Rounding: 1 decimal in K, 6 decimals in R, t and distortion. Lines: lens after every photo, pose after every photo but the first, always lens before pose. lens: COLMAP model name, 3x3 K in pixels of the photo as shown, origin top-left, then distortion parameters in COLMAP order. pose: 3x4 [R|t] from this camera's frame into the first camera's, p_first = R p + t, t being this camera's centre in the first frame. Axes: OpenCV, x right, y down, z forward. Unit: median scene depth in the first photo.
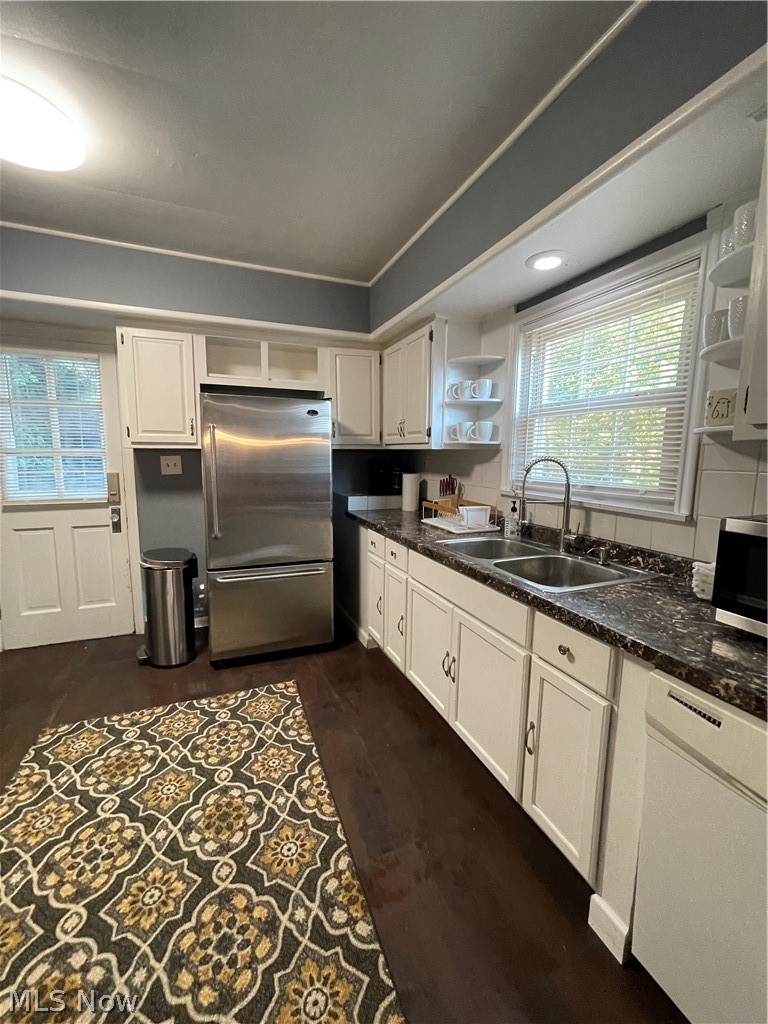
lens RADIAL K [[415.1, 0, 379.5], [0, 415.1, 508.2], [0, 0, 1]] dist [-0.001711, -0.000676]
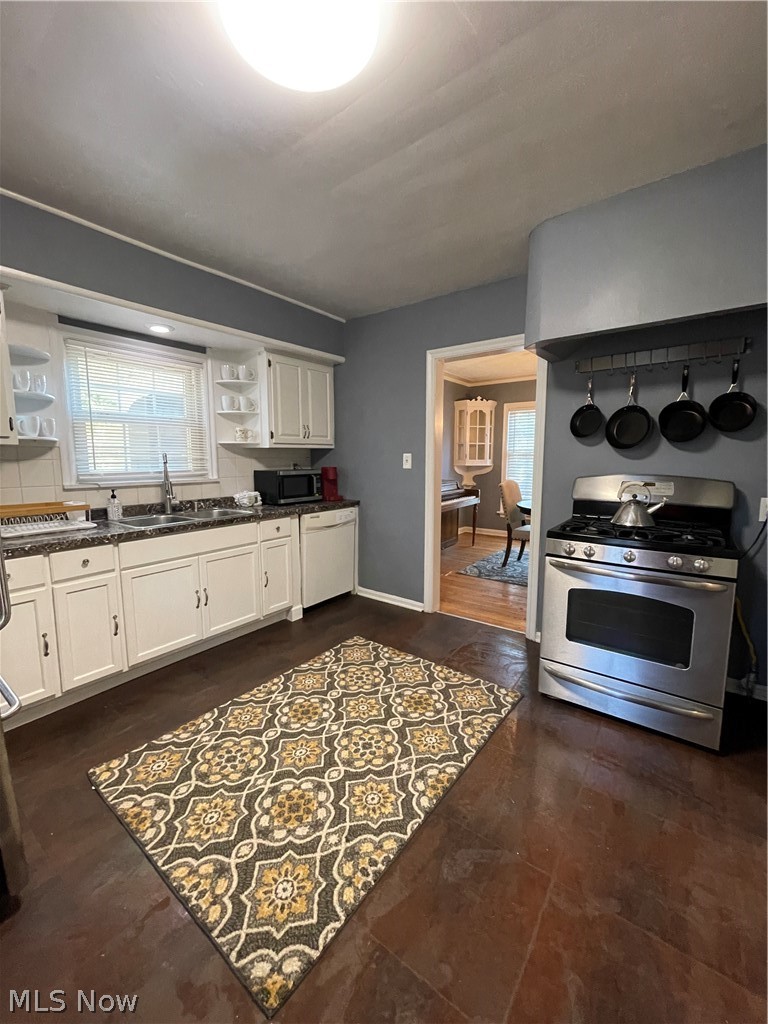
lens RADIAL K [[415.1, 0, 380.7], [0, 415.1, 509.9], [0, 0, 1]] dist [-0.001711, -0.000676]
pose [[-0.520356, -0.119529, 0.845543, -1.489322], [0.099871, 0.974843, 0.199268, -0.163116], [-0.848089, 0.188135, -0.495328, 1.247465]]
